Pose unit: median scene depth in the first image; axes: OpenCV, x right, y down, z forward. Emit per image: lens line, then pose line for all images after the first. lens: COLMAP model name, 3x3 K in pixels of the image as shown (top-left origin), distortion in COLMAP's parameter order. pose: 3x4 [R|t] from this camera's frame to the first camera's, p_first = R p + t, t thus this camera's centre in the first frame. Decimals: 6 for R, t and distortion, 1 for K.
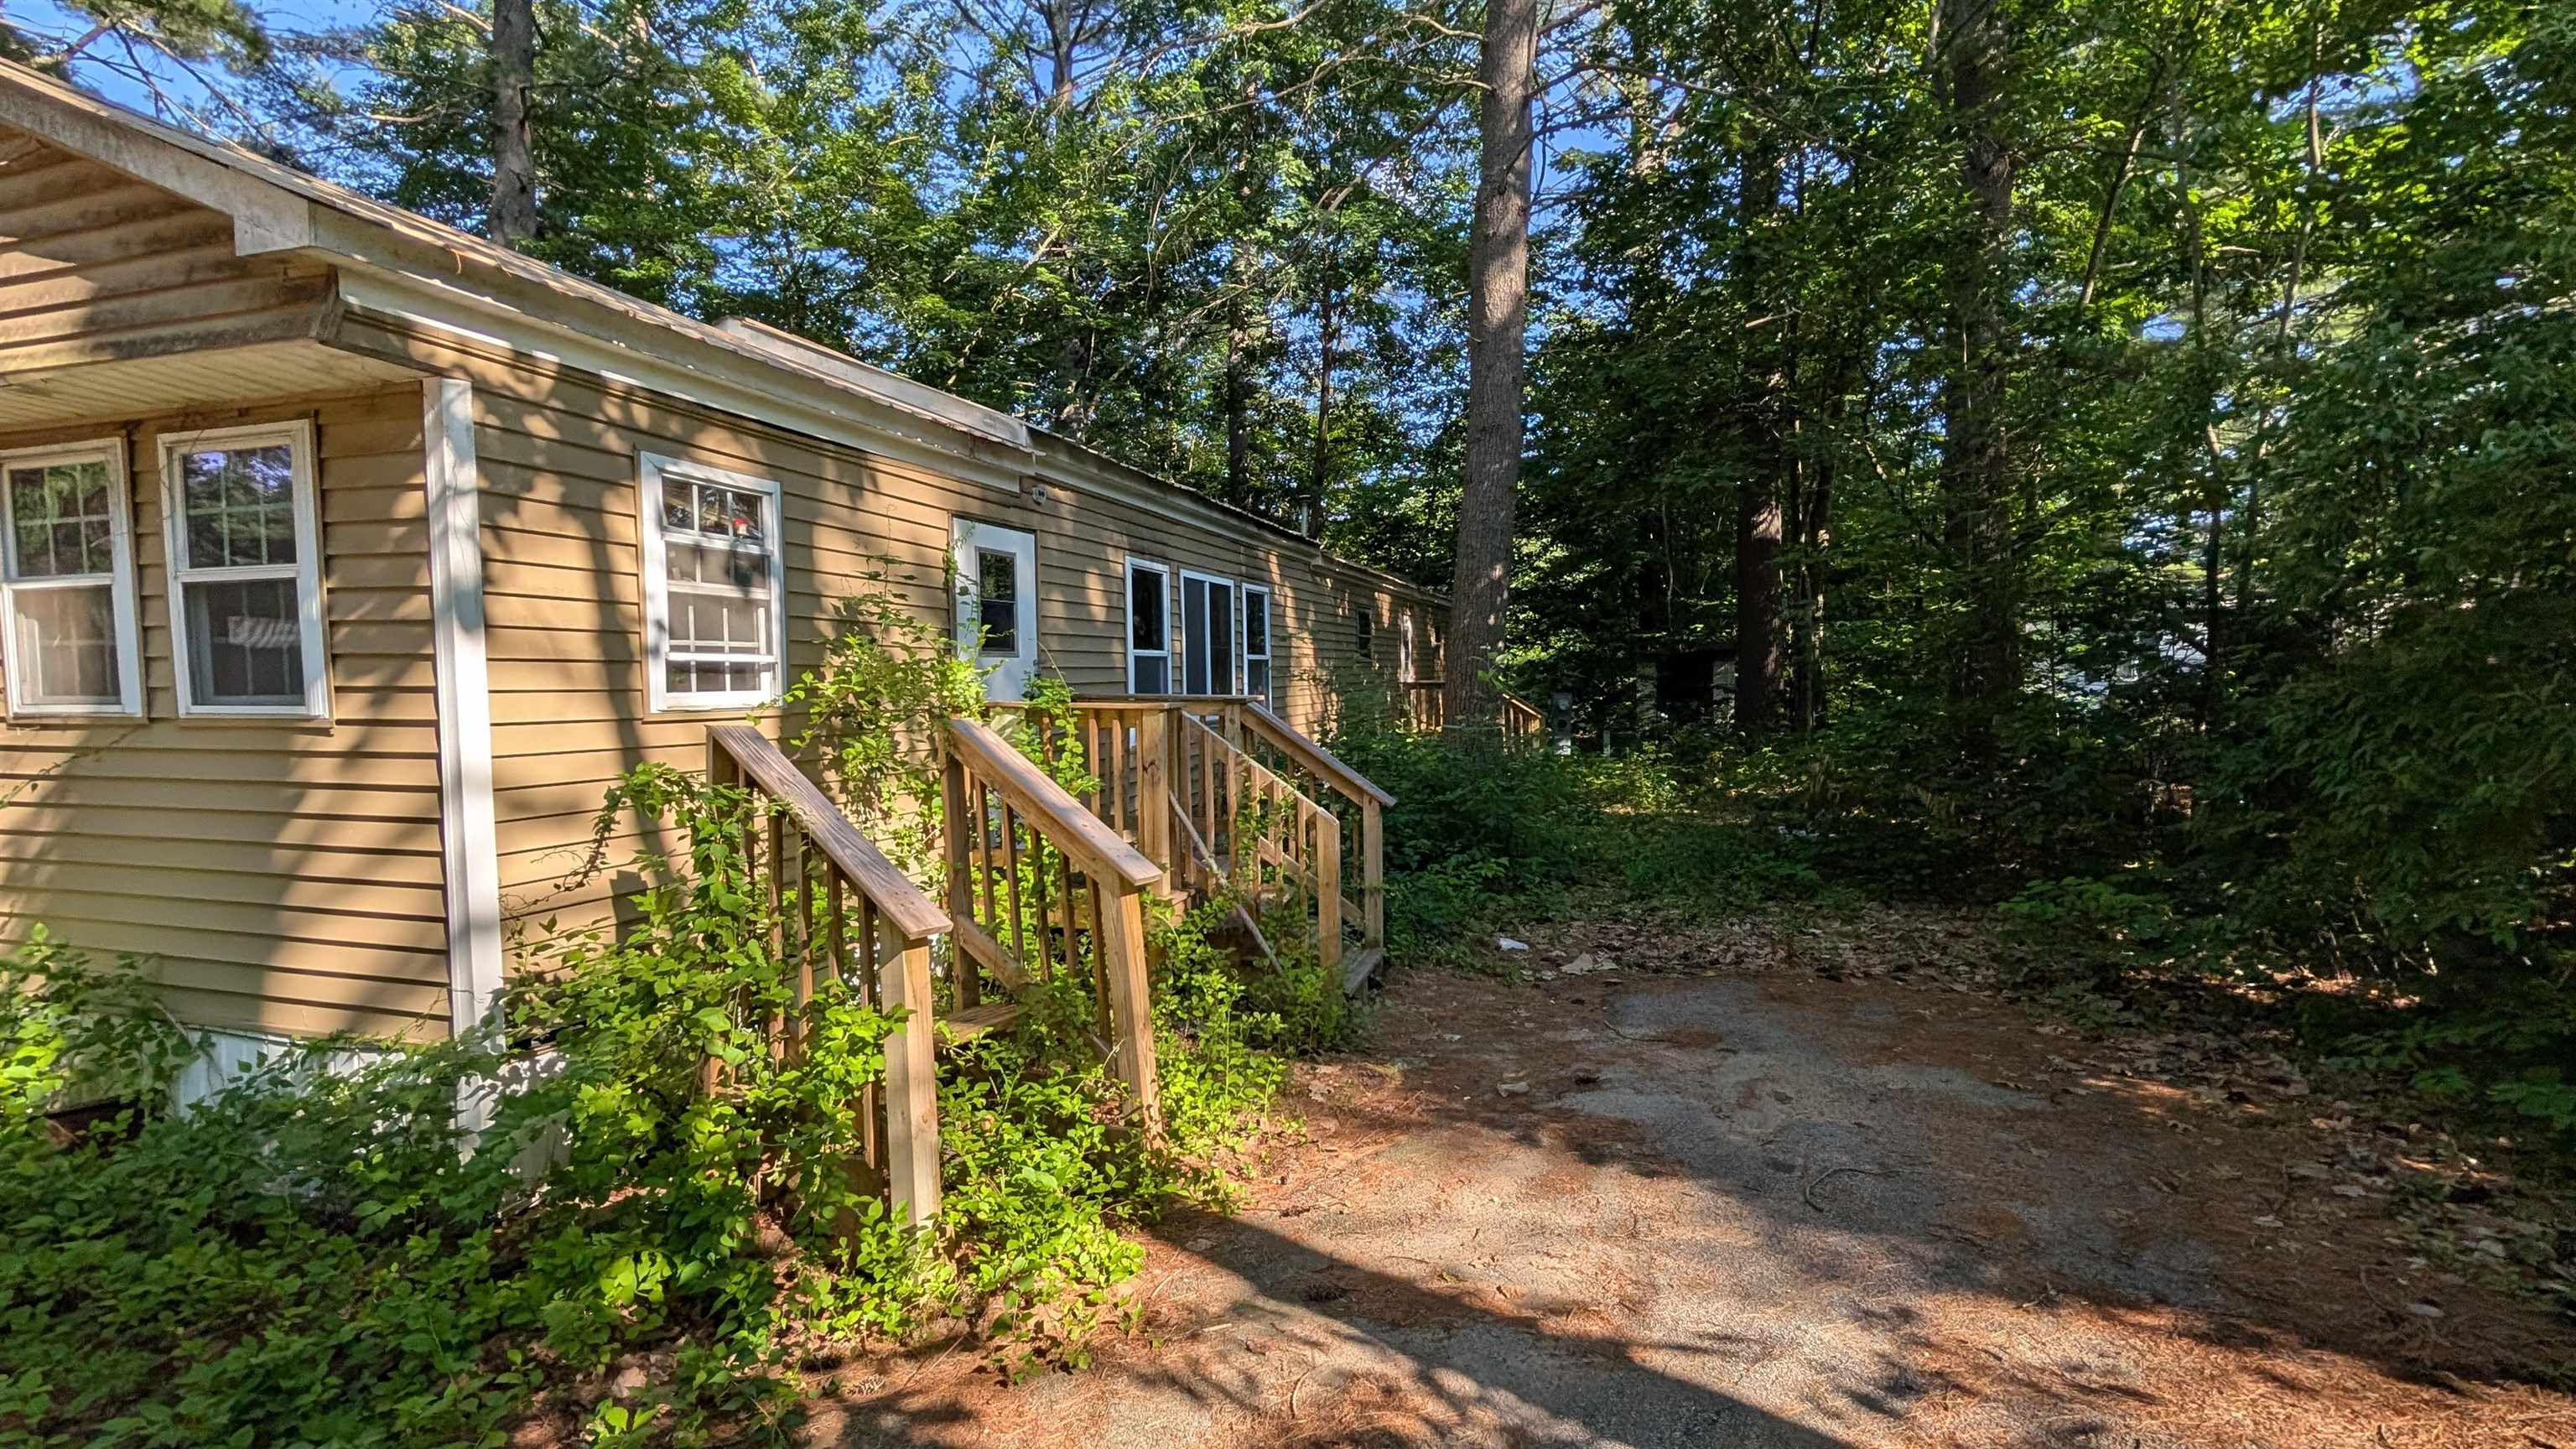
lens RADIAL K [[1126.1, 0, 1293.4], [0, 1126.1, 732.5], [0, 0, 1]] dist [0.003958, 0.000534]
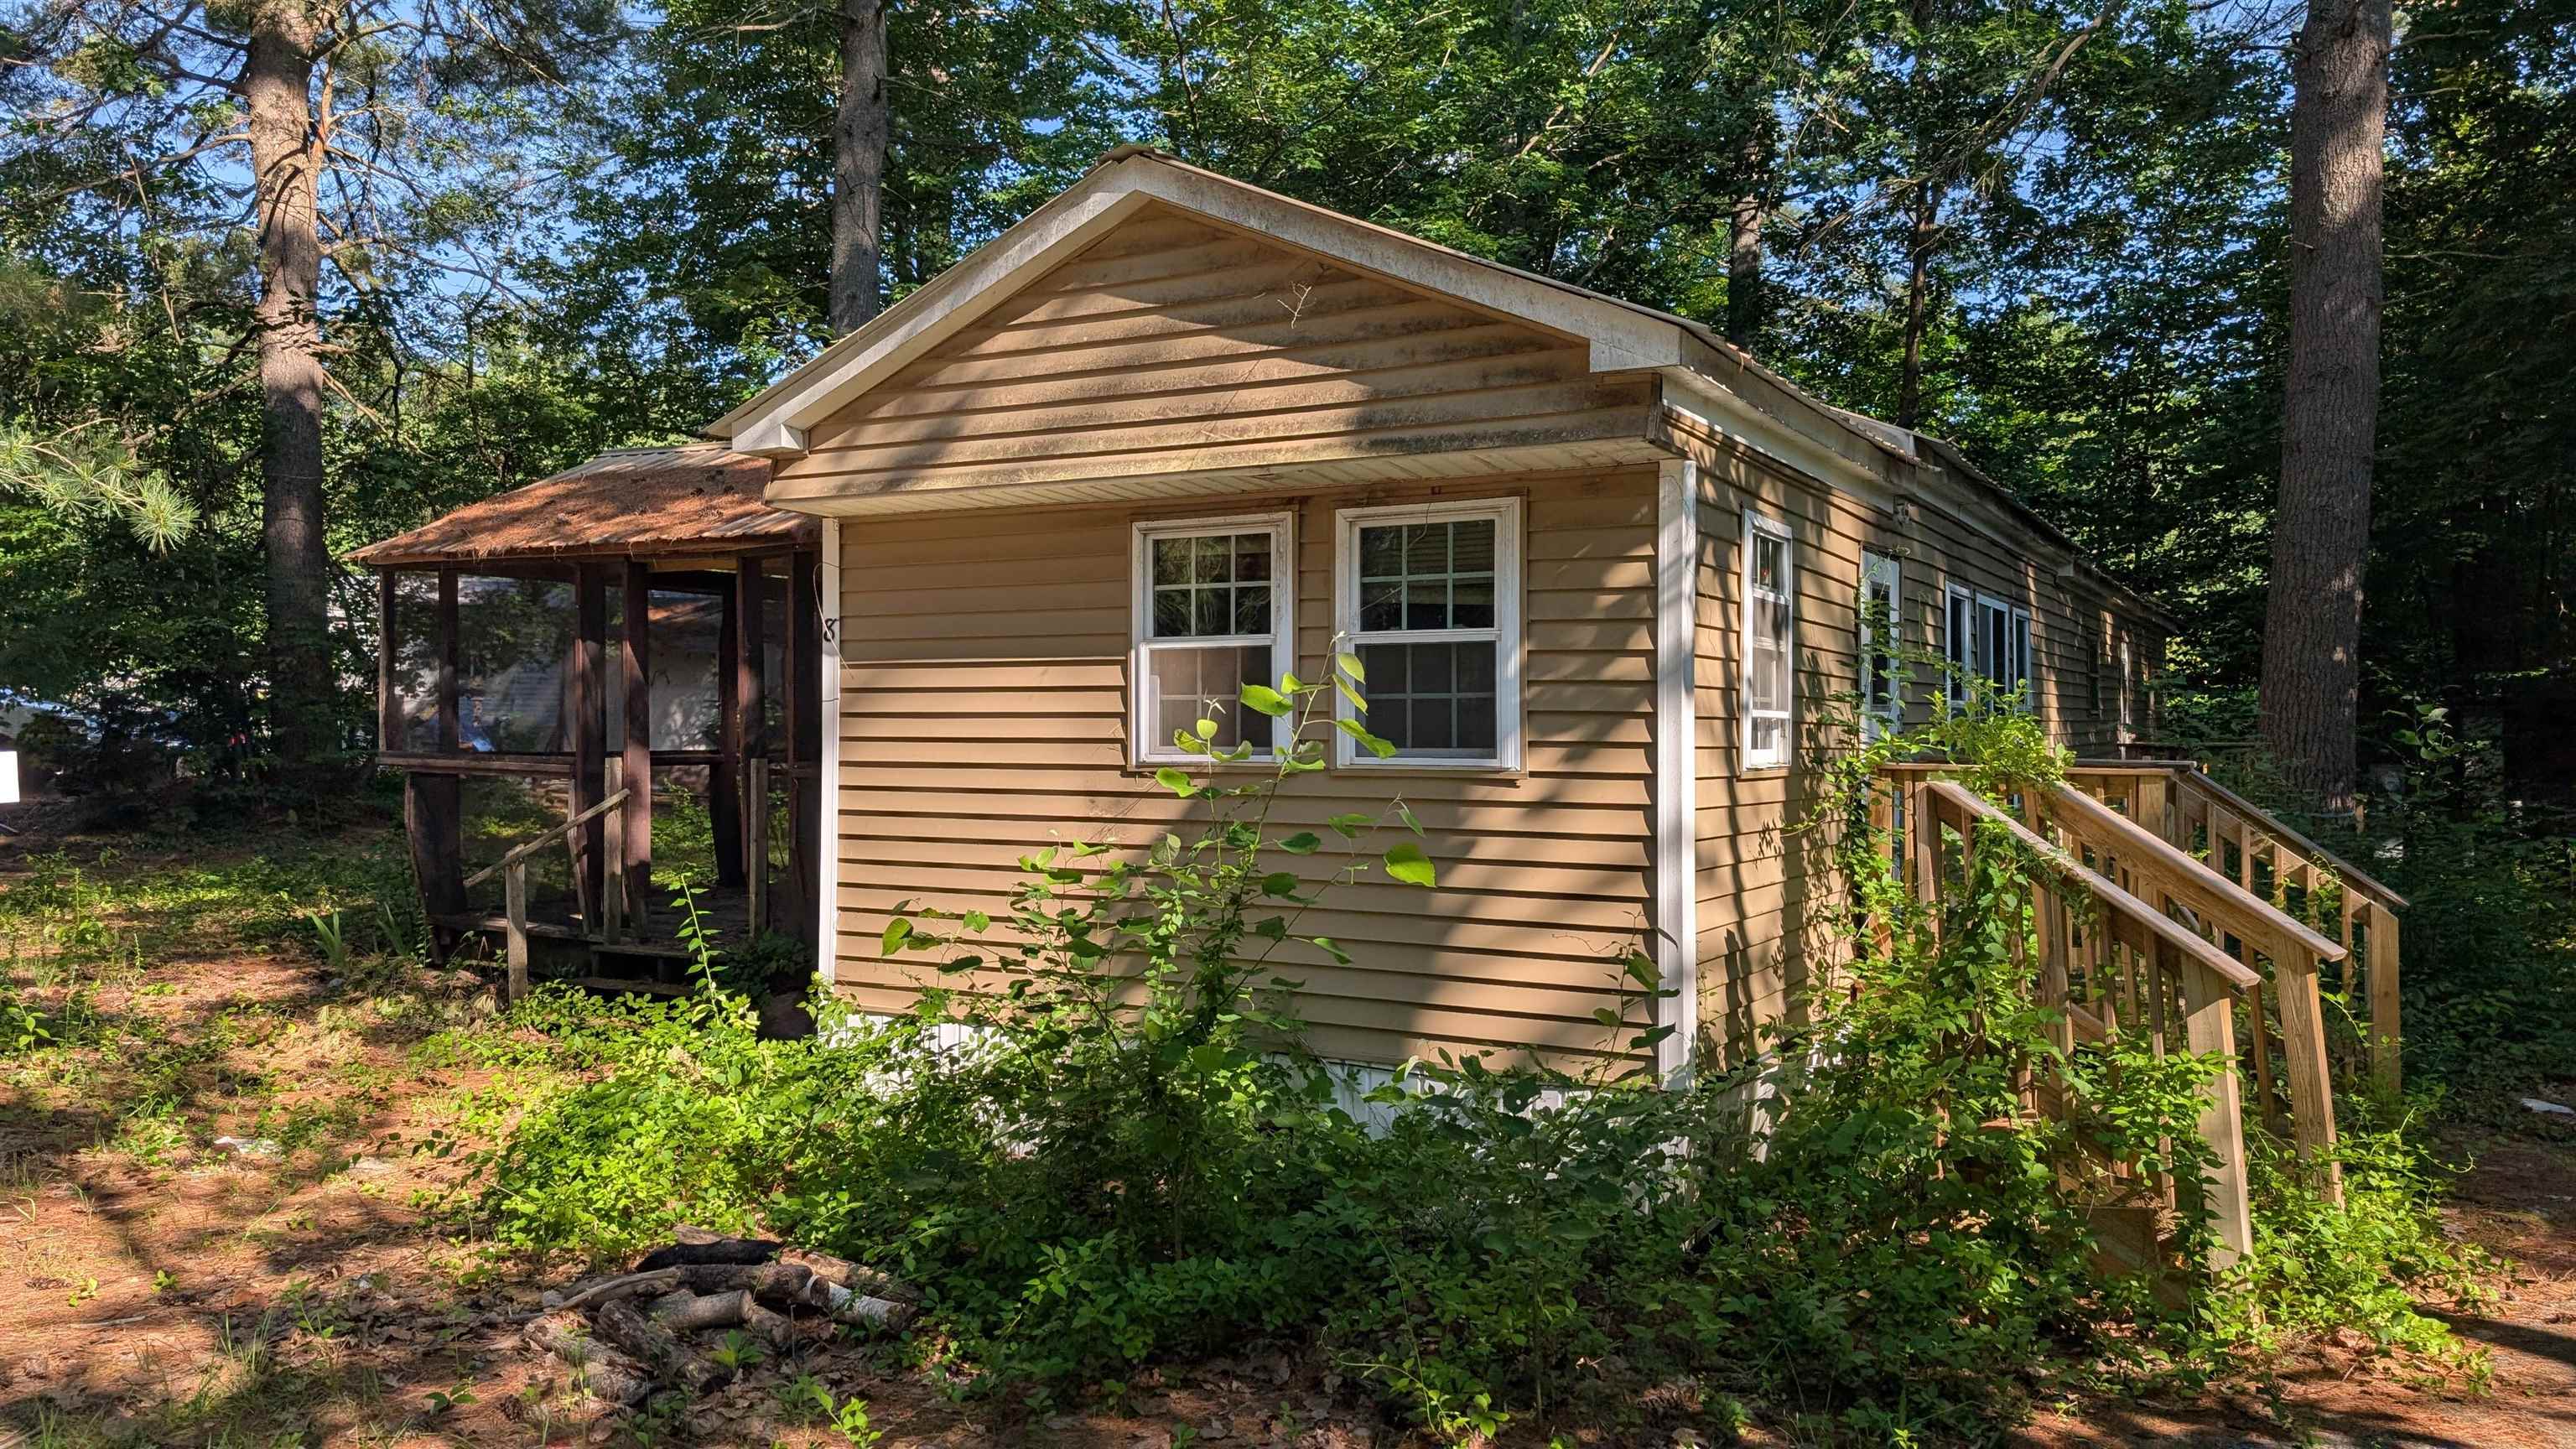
lens RADIAL K [[1784.5, 0, 1285.6], [0, 1784.5, 720.4], [0, 0, 1]] dist [0.009937, -0.000724]
pose [[0.970228, 0.008445, -0.242045, -0.630186], [-0.021404, 0.998471, -0.050960, 0.029619], [0.241245, 0.054624, 0.968926, -0.667768]]
